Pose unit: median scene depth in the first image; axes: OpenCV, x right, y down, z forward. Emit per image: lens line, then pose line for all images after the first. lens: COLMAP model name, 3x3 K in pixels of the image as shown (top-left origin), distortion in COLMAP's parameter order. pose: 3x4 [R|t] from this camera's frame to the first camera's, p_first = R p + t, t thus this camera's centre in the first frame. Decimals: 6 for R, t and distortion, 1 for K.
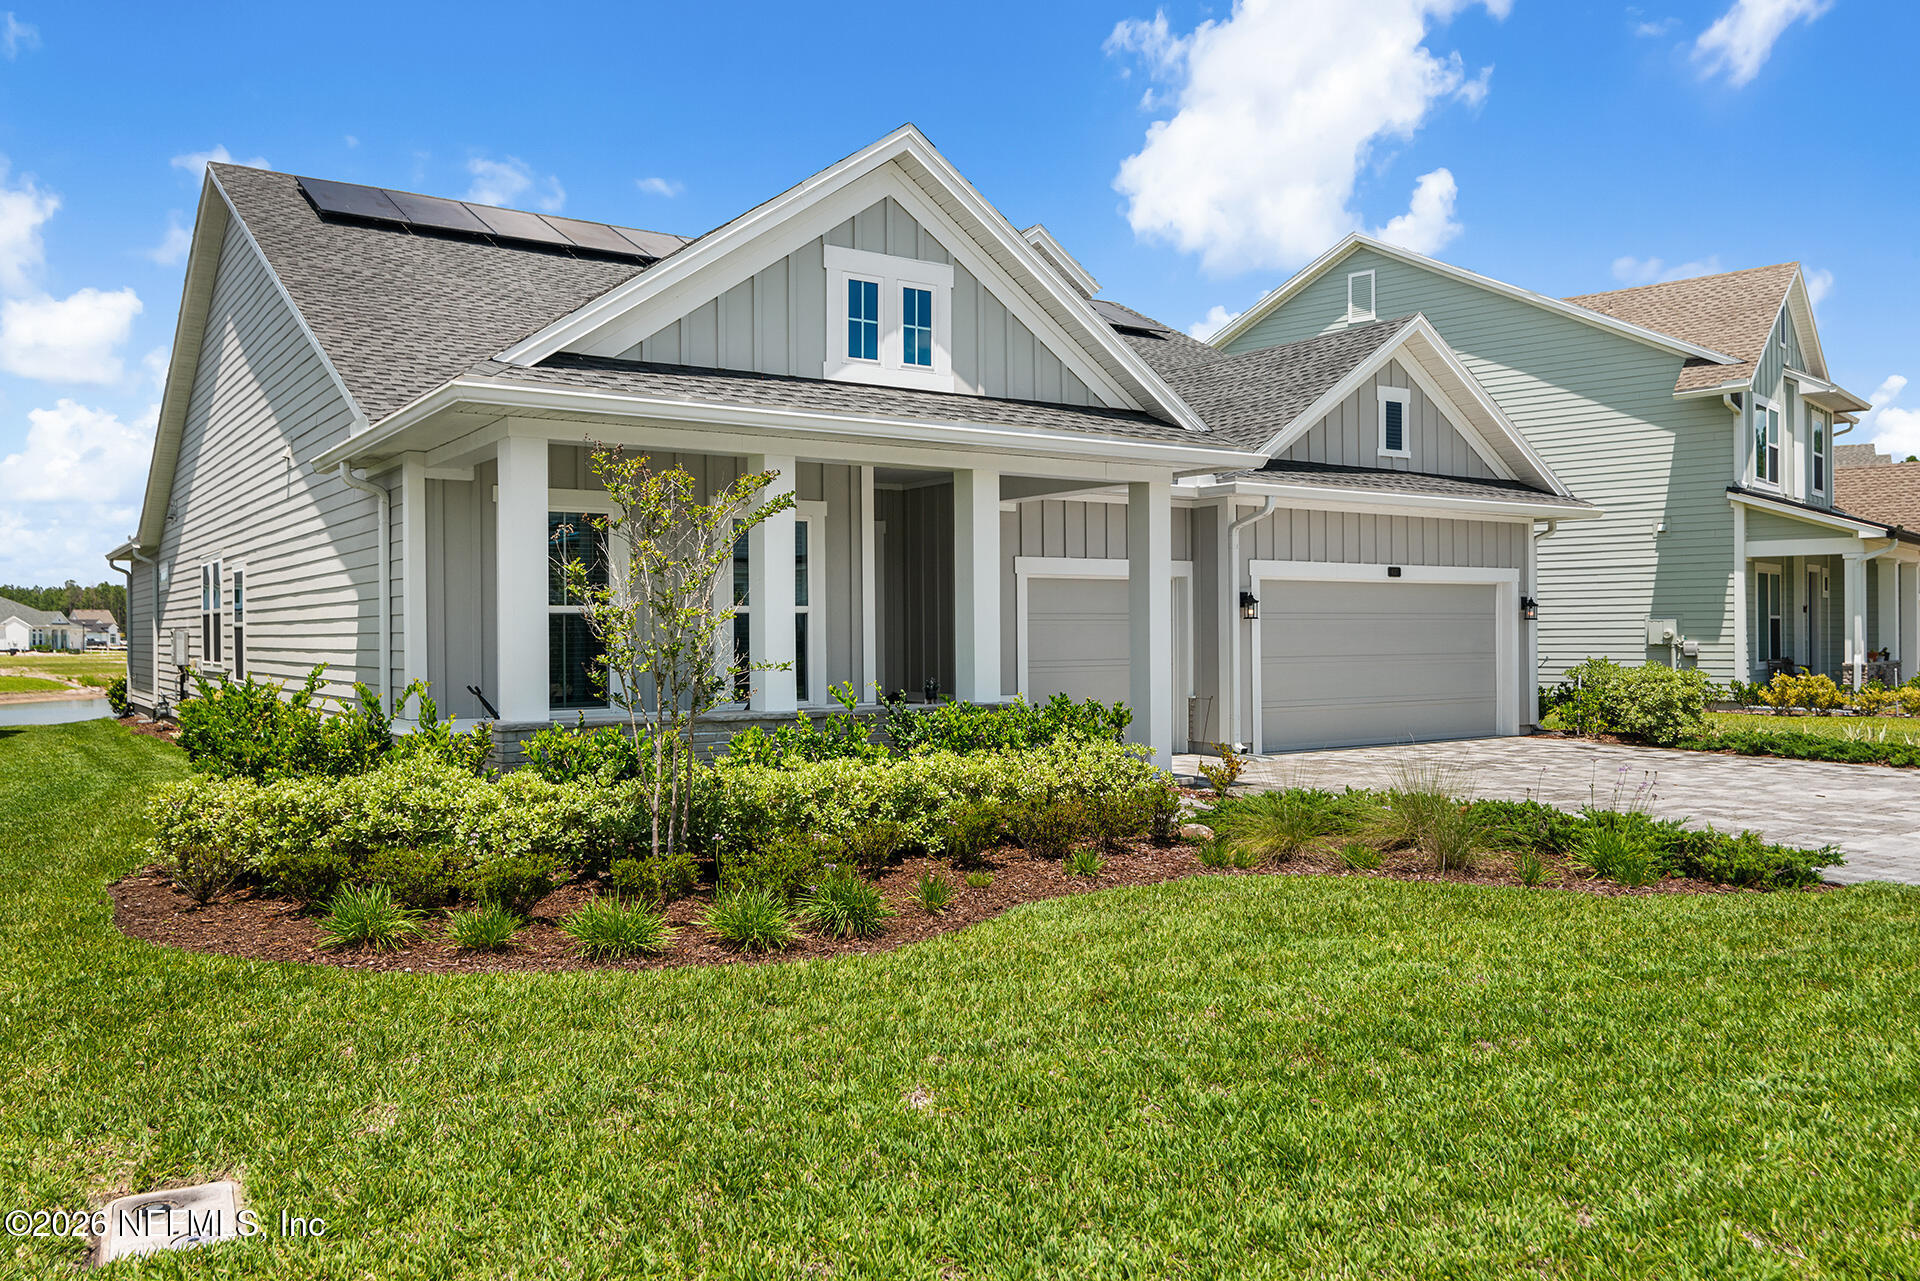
lens RADIAL K [[1454.7, 0, 959.6], [0, 1454.7, 639.5], [0, 0, 1]] dist [-0.001277, -0.001544]
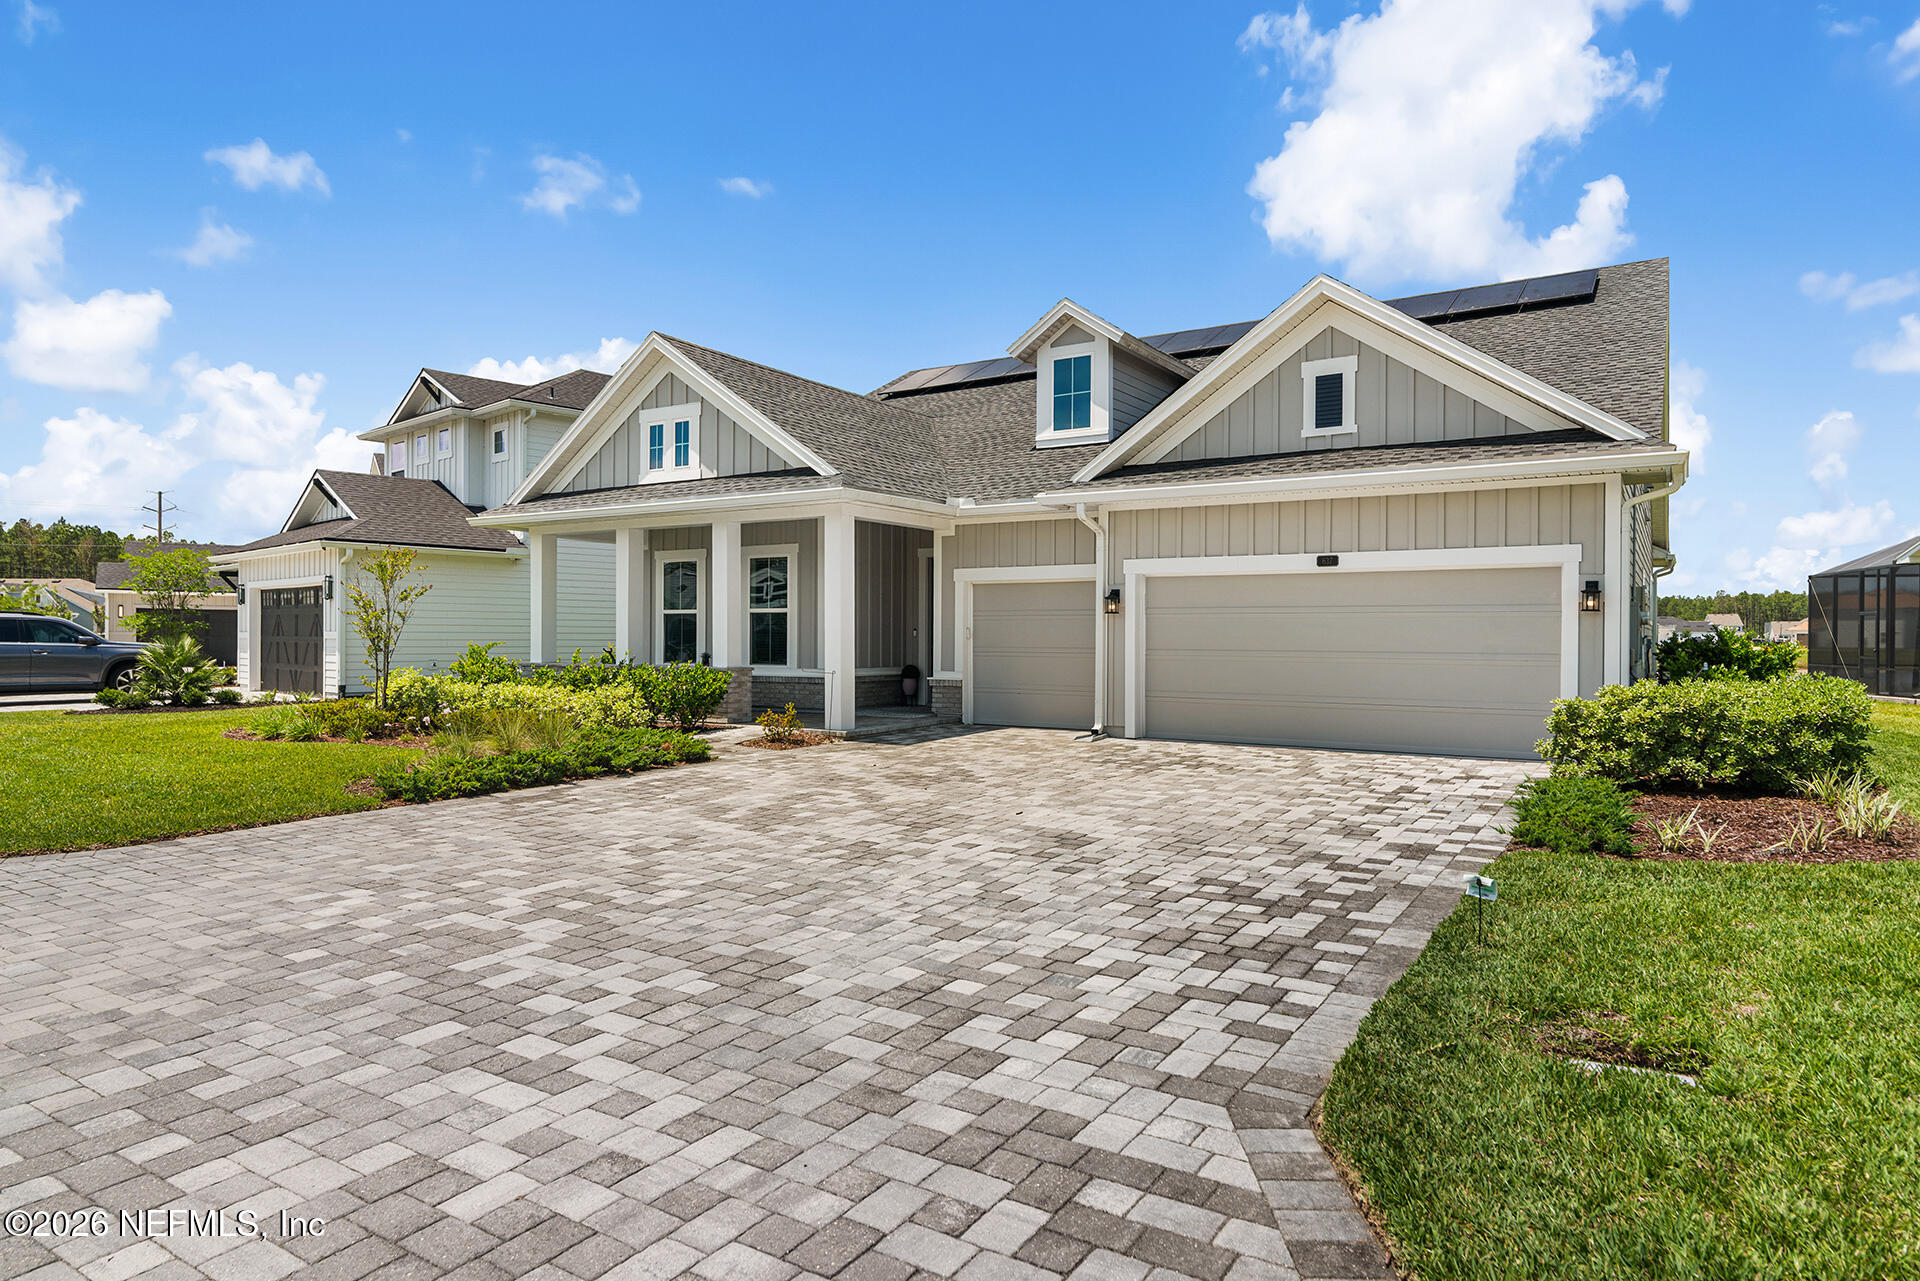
lens RADIAL K [[1139.6, 0, 952.0], [0, 1139.6, 637.0], [0, 0, 1]] dist [0.002987, 0.000686]
pose [[0.389351, 0.009640, -0.921039, 1.291494], [-0.013074, 0.999902, 0.004939, 0.001616], [0.920997, 0.010119, 0.389439, 0.749815]]
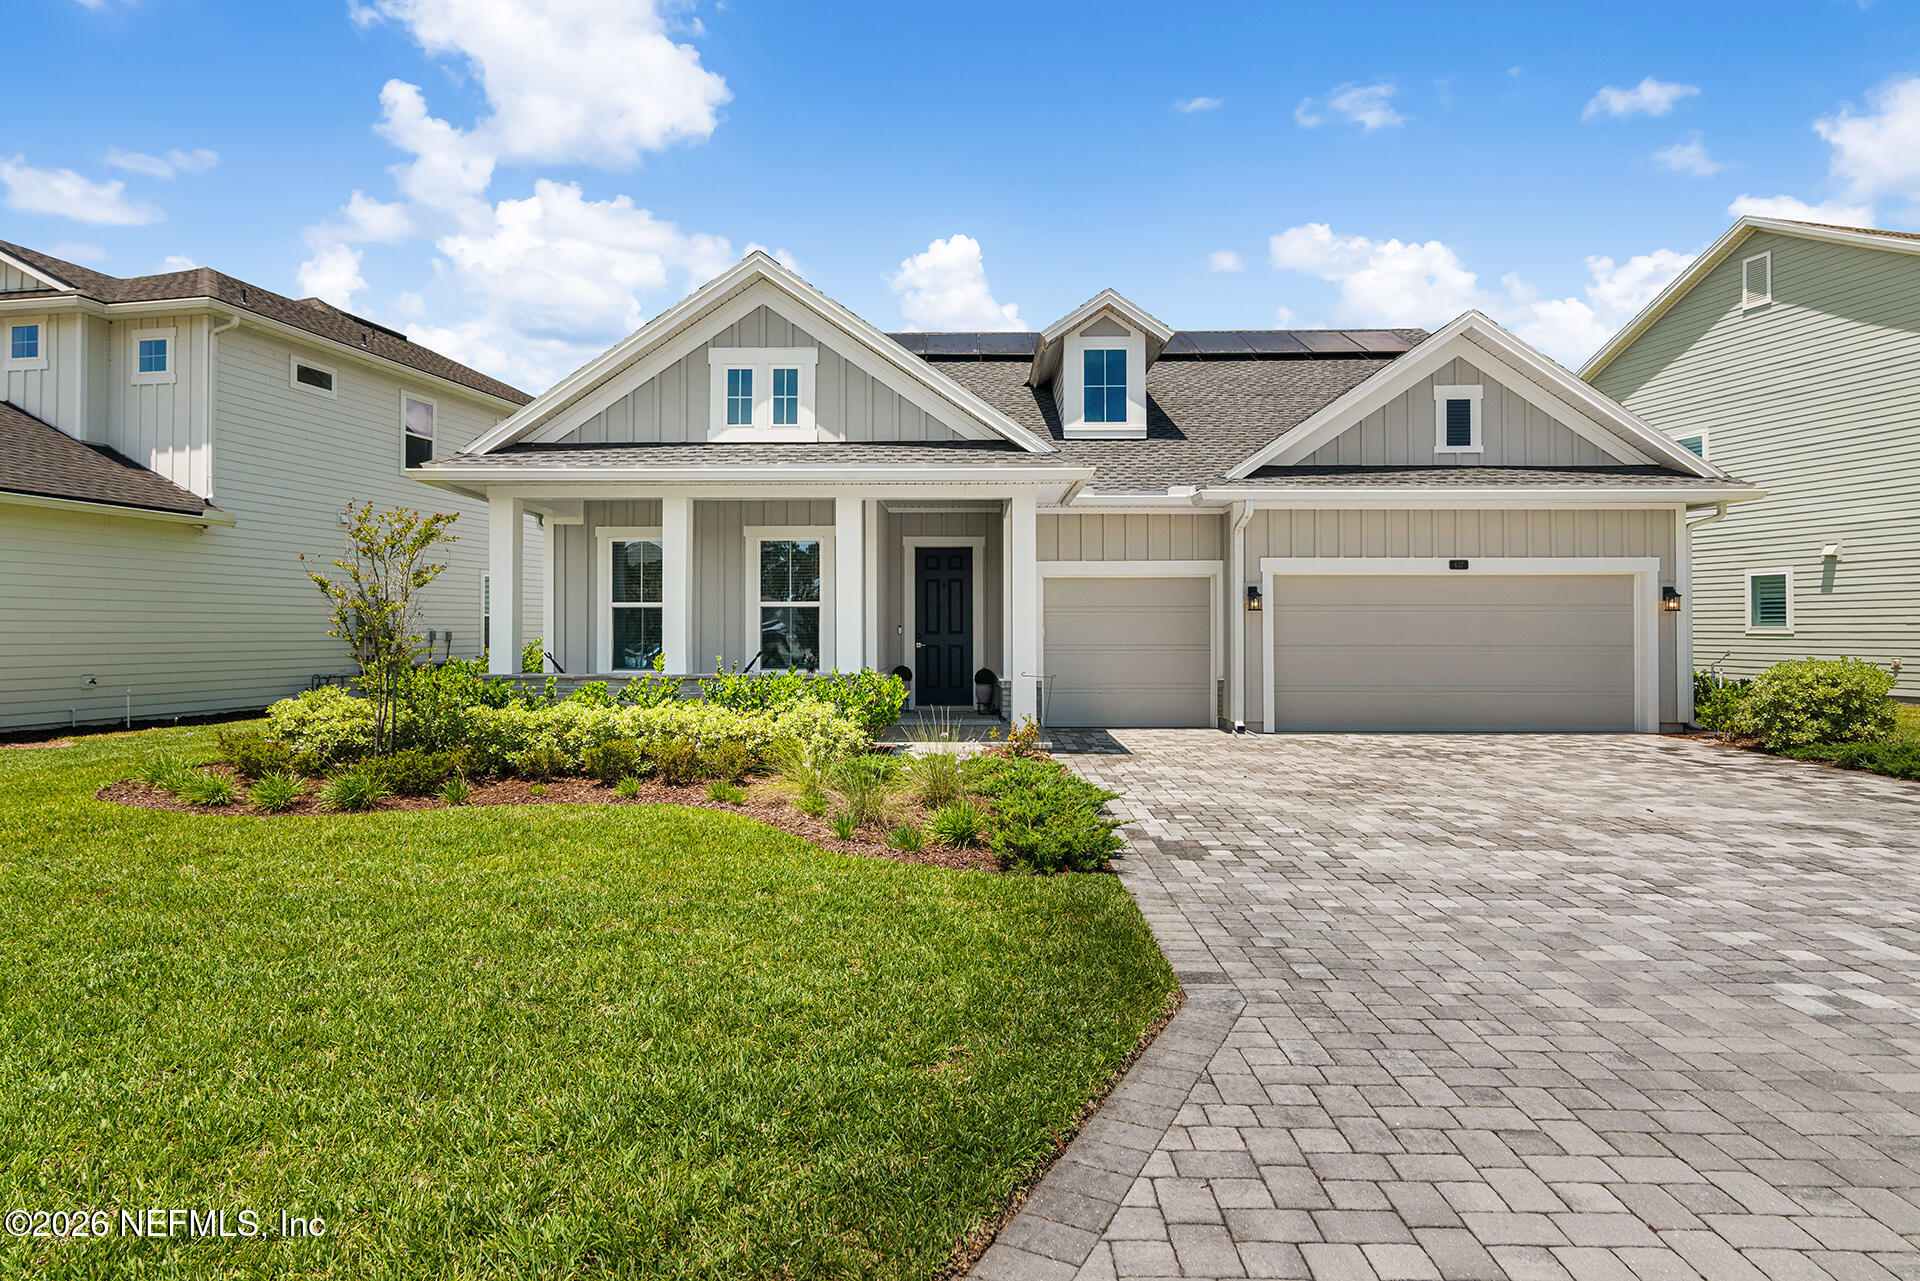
lens RADIAL K [[1107.5, 0, 965.0], [0, 1107.5, 620.7], [0, 0, 1]] dist [0.004426, 0.000292]
pose [[0.819567, 0.002053, -0.572980, 0.687470], [-0.008154, 0.999934, -0.008080, 0.003464], [0.572926, 0.011294, 0.819529, 0.236187]]
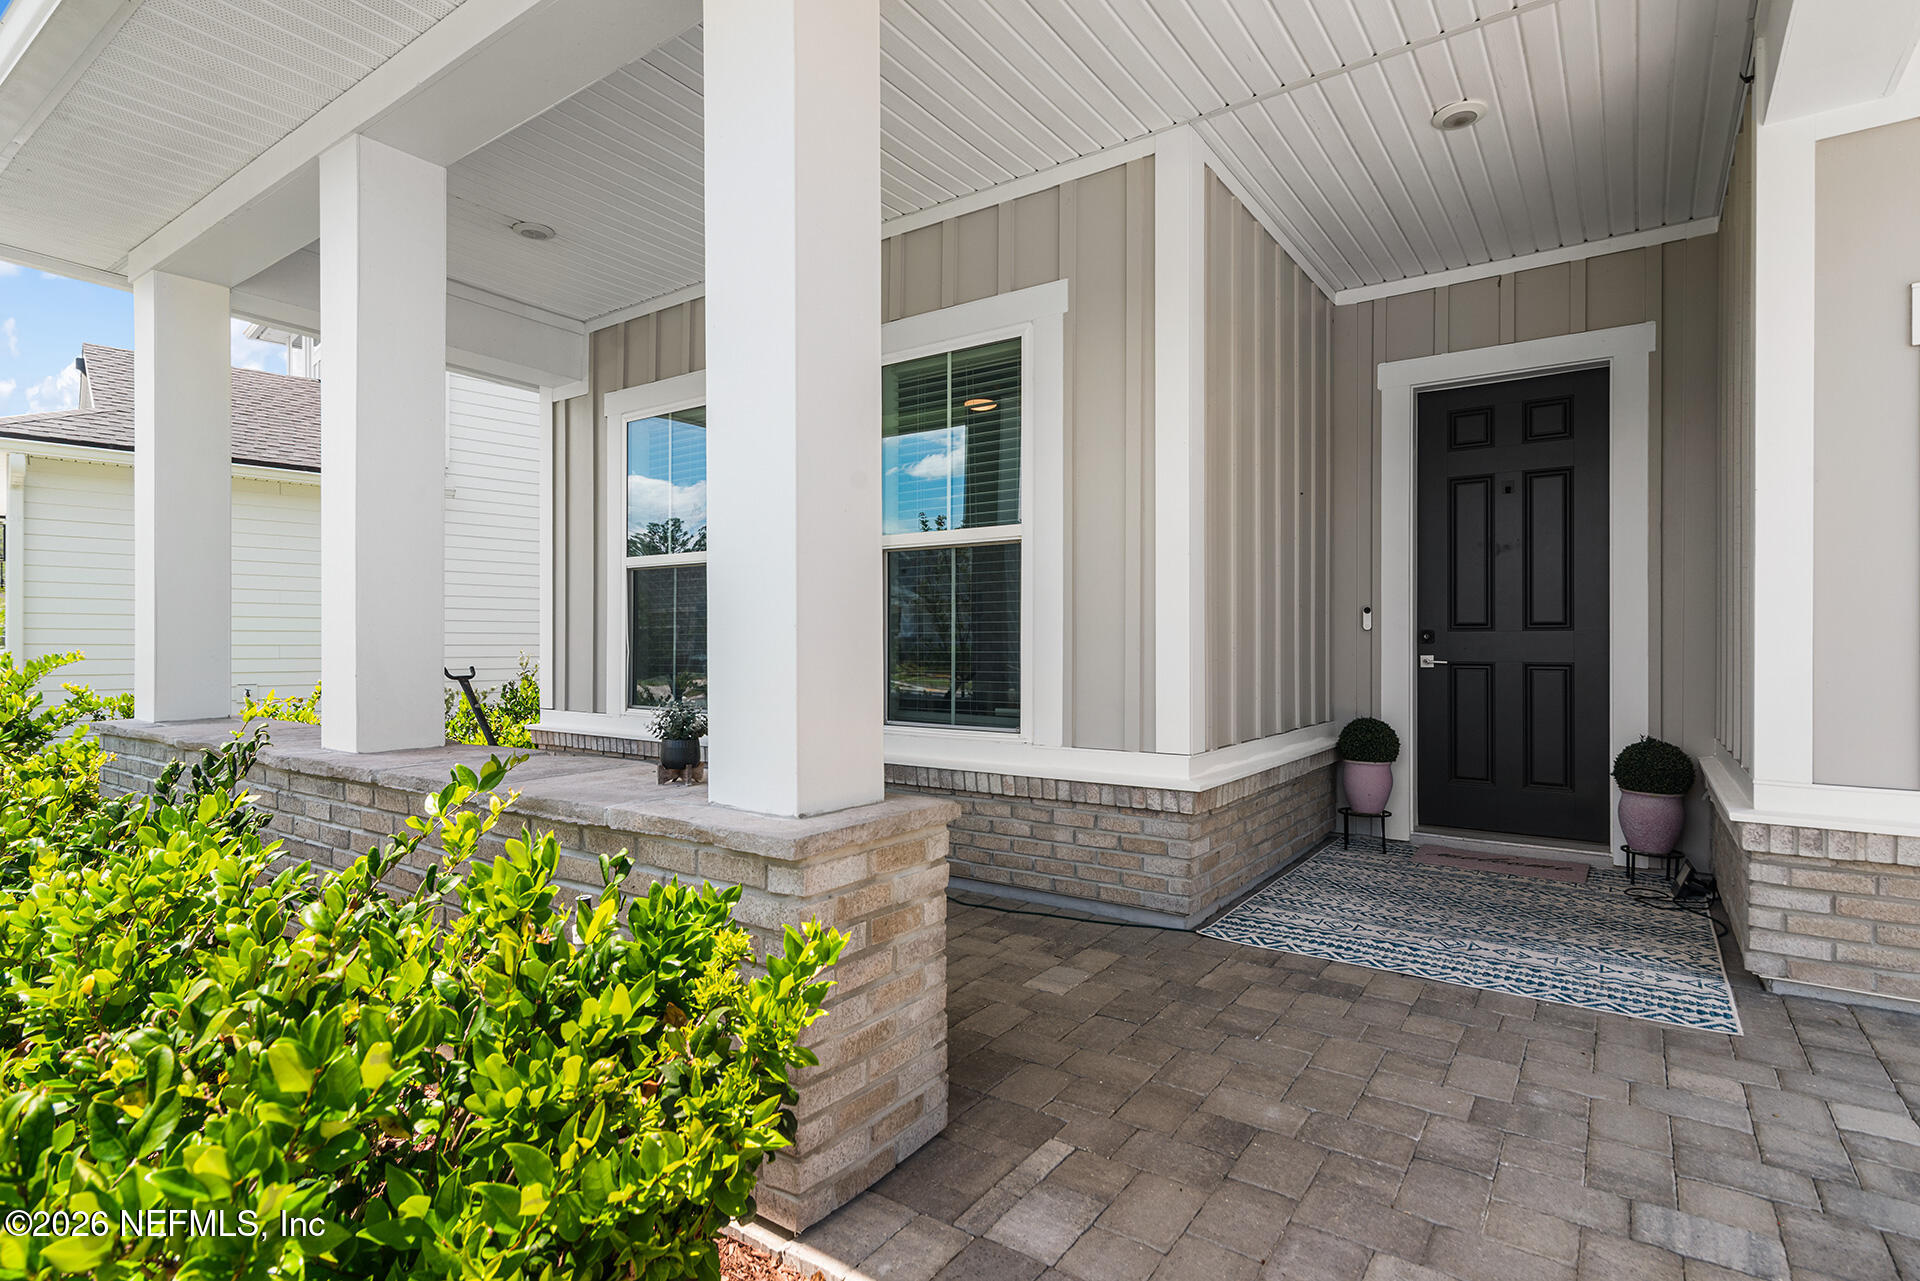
lens RADIAL K [[961.4, 0, 960.0], [0, 961.4, 640.5], [0, 0, 1]] dist [0.002750, 0.000273]
pose [[0.354188, 0.002258, -0.935171, 0.182236], [-0.009784, 0.999951, -0.001292, 0.016407], [0.935123, 0.009608, 0.354193, 0.980809]]
